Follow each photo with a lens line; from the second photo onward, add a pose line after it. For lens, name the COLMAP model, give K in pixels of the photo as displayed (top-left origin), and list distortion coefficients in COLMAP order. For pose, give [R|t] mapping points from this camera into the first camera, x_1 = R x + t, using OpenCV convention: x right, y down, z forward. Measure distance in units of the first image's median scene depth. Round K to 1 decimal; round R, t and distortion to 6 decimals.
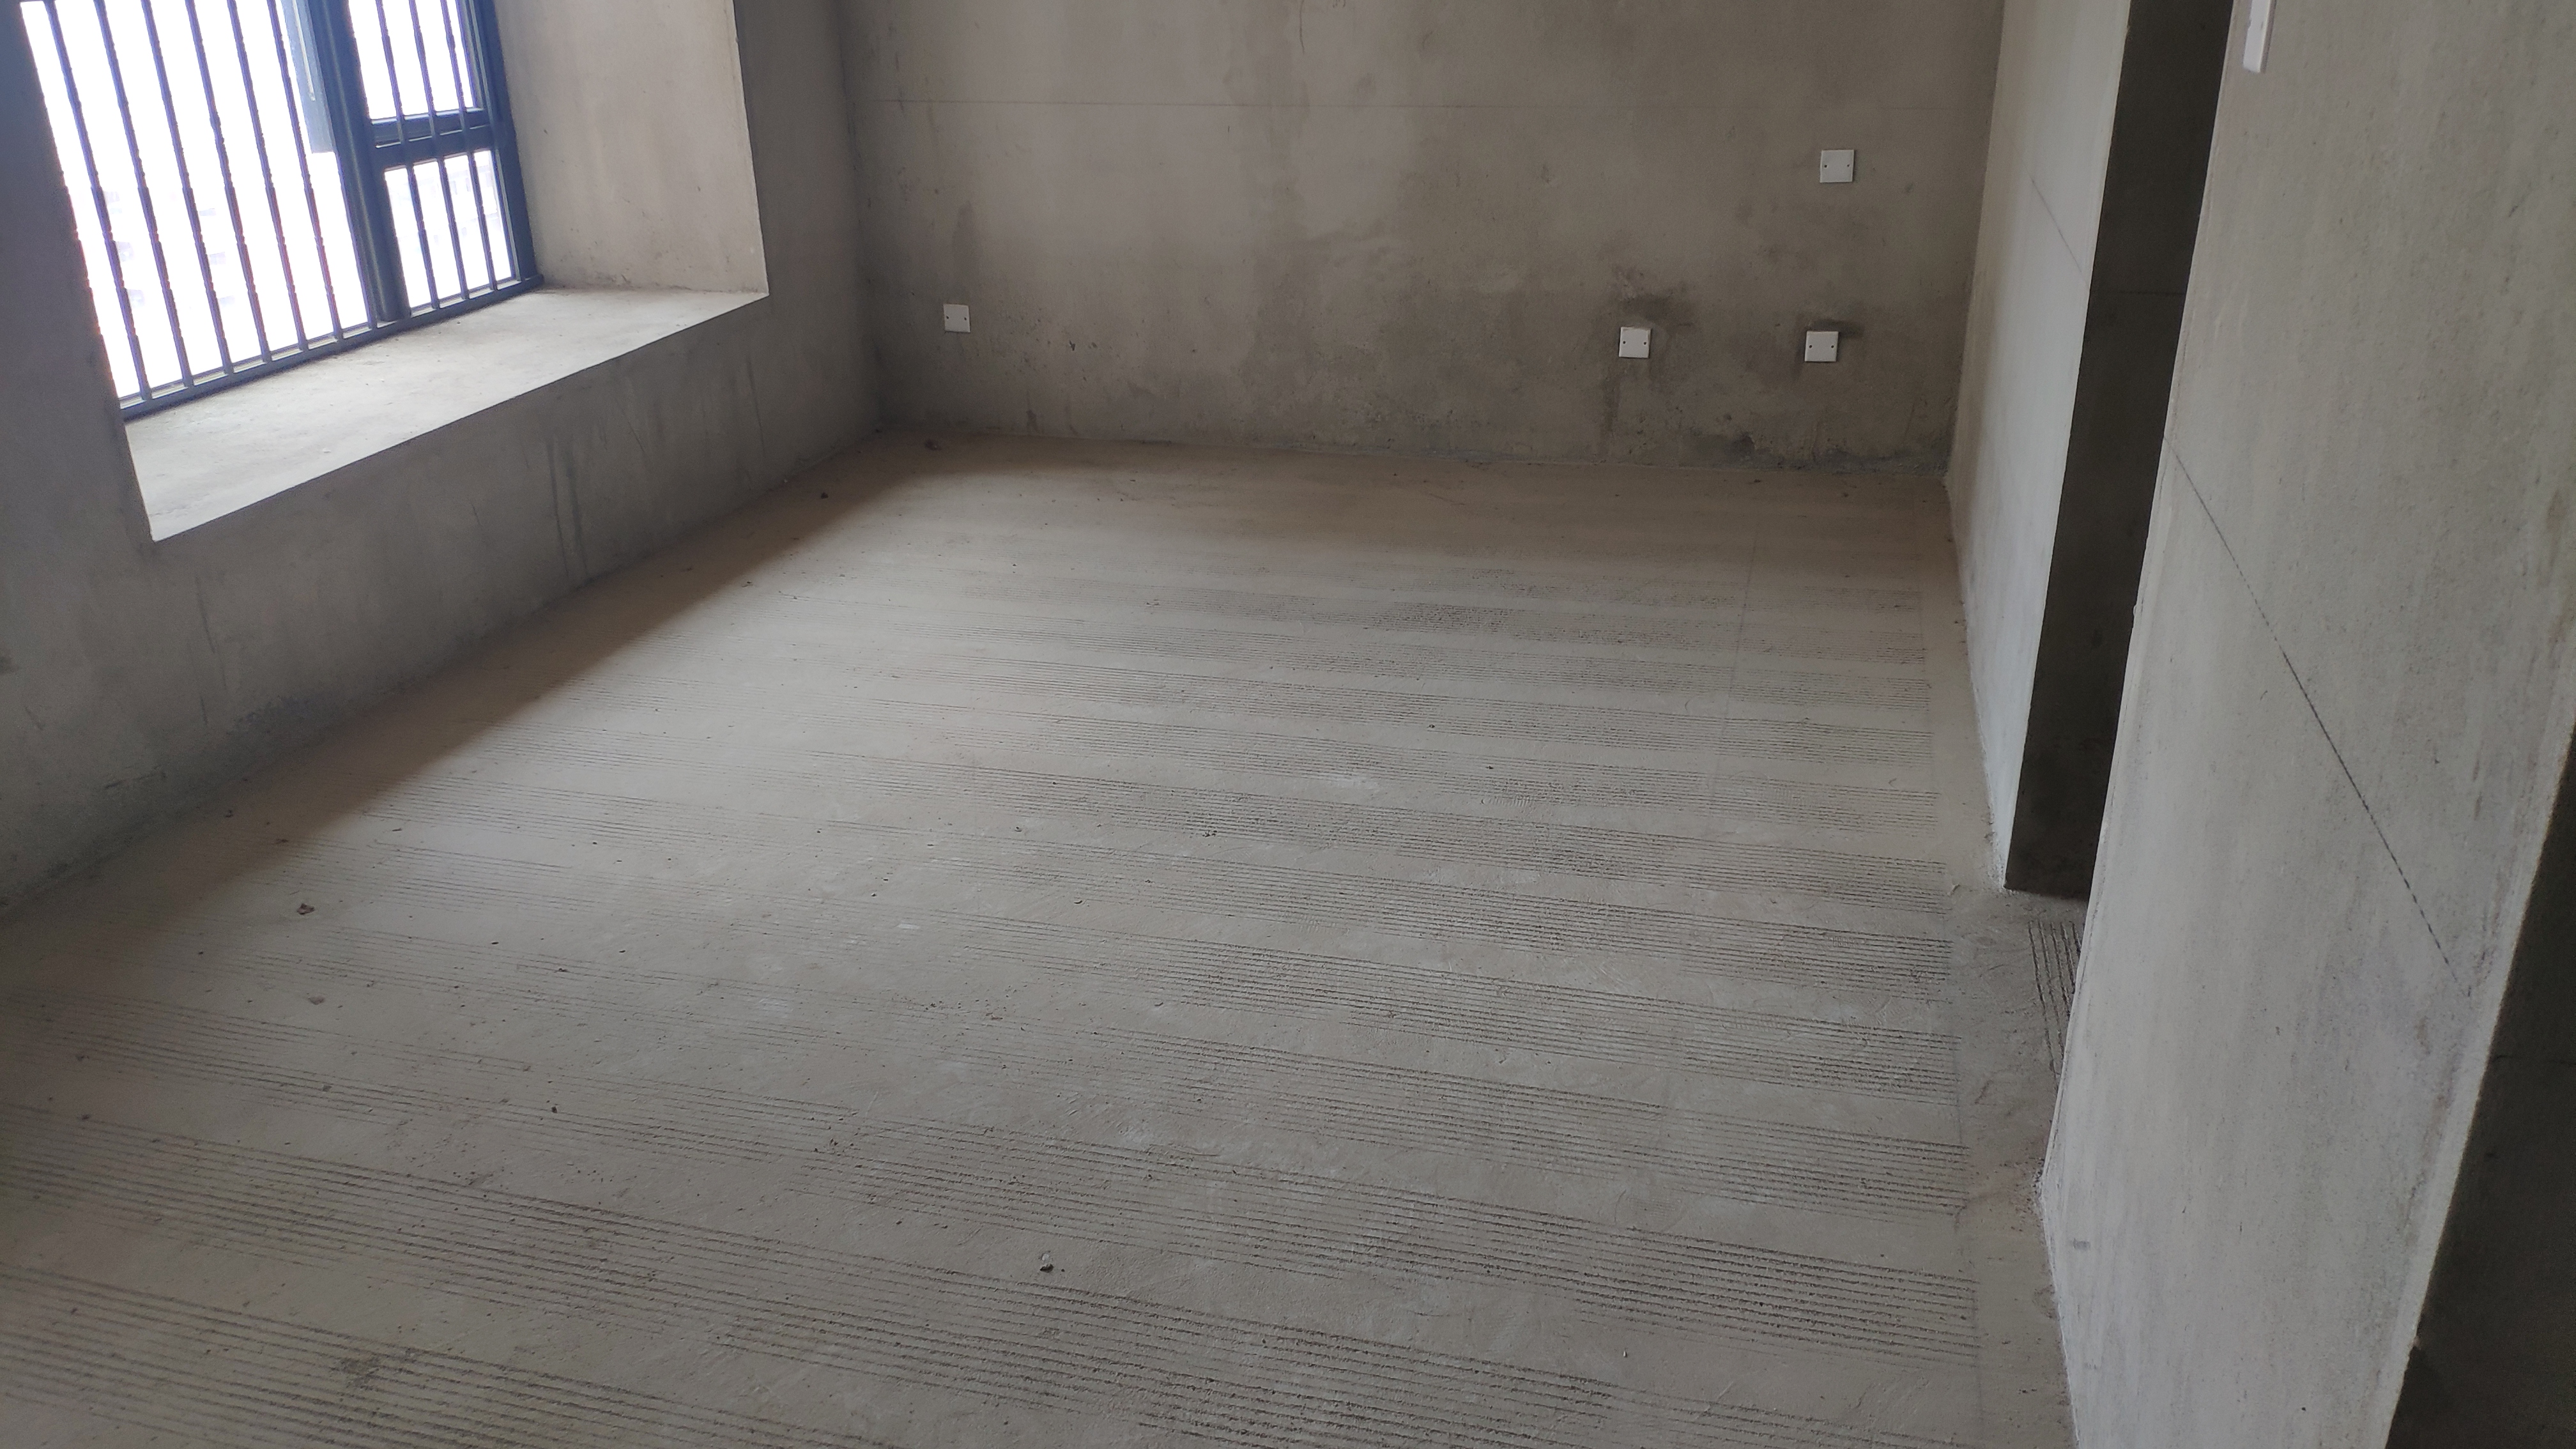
lens RADIAL K [[2006.8, 0, 1288.0], [0, 2006.8, 724.5], [0, 0, 1]] dist [0.197749, 0.000086]
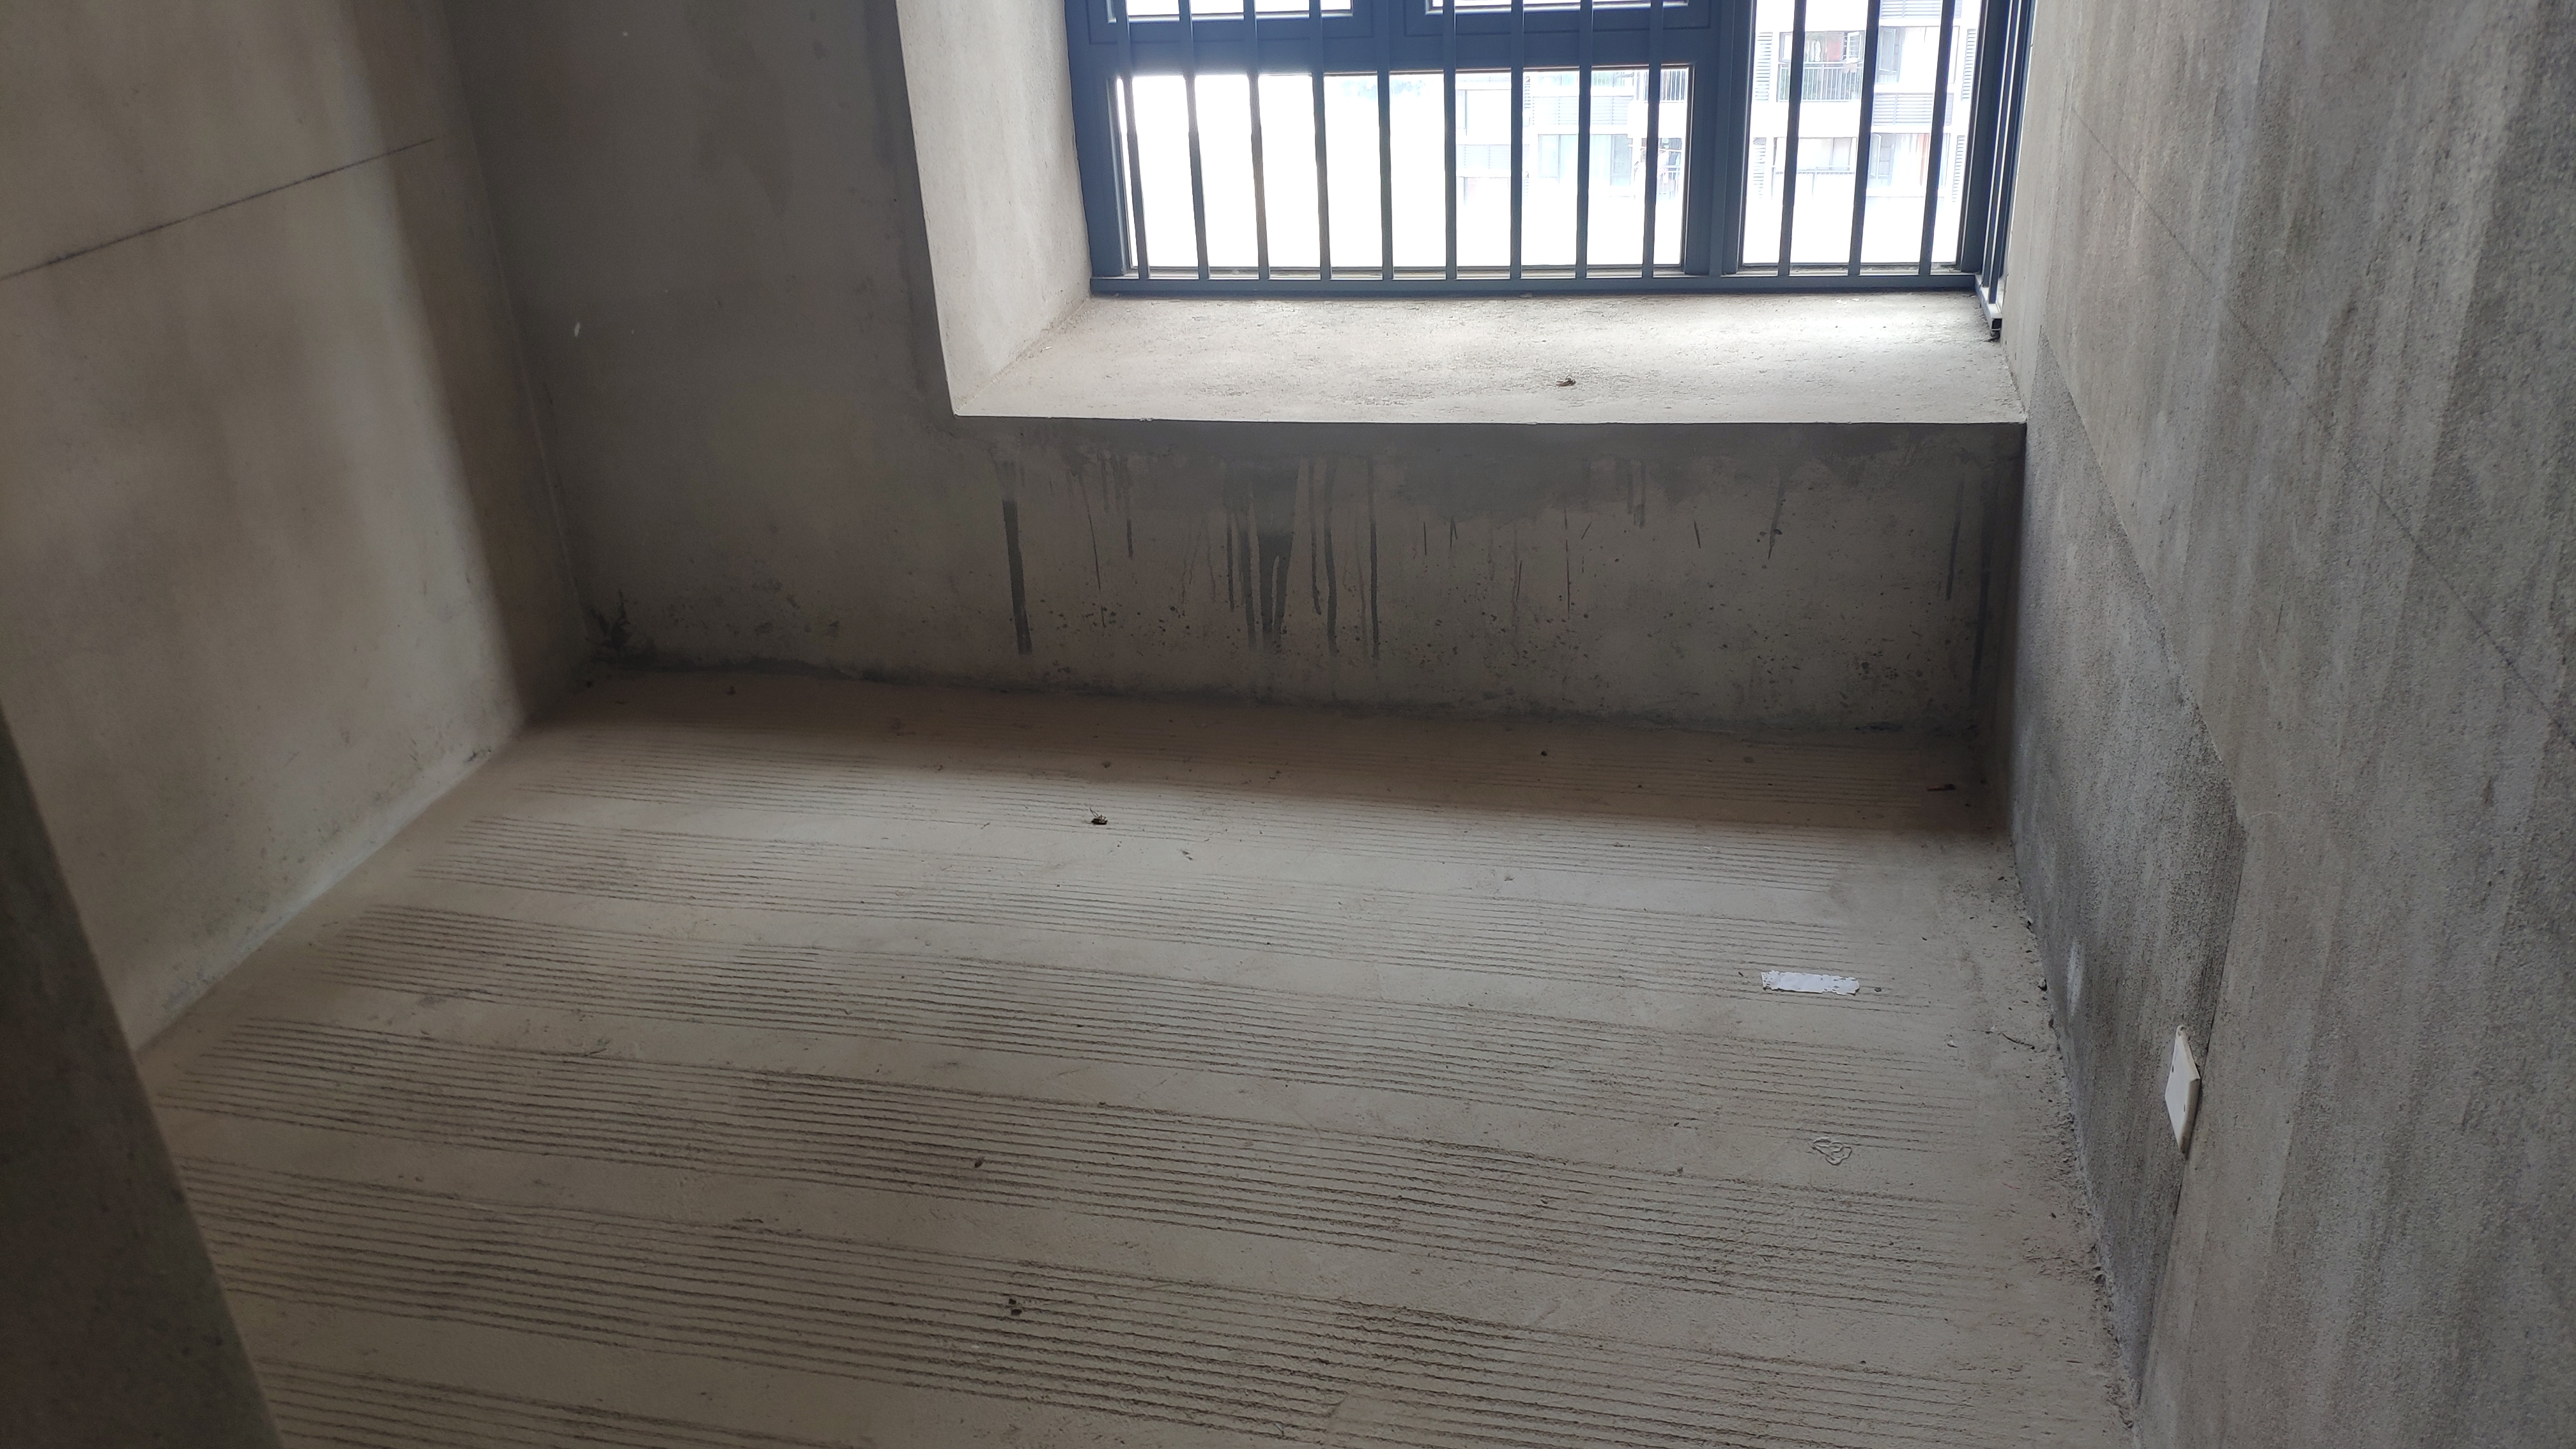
lens RADIAL K [[2006.8, 0, 1288.0], [0, 2006.8, 724.5], [0, 0, 1]] dist [0.197749, 0.000086]
pose [[0.030032, 0.518438, -0.854587, 0.243996], [-0.341939, 0.808718, 0.478595, -0.371569], [0.939242, 0.277844, 0.201562, 0.821612]]
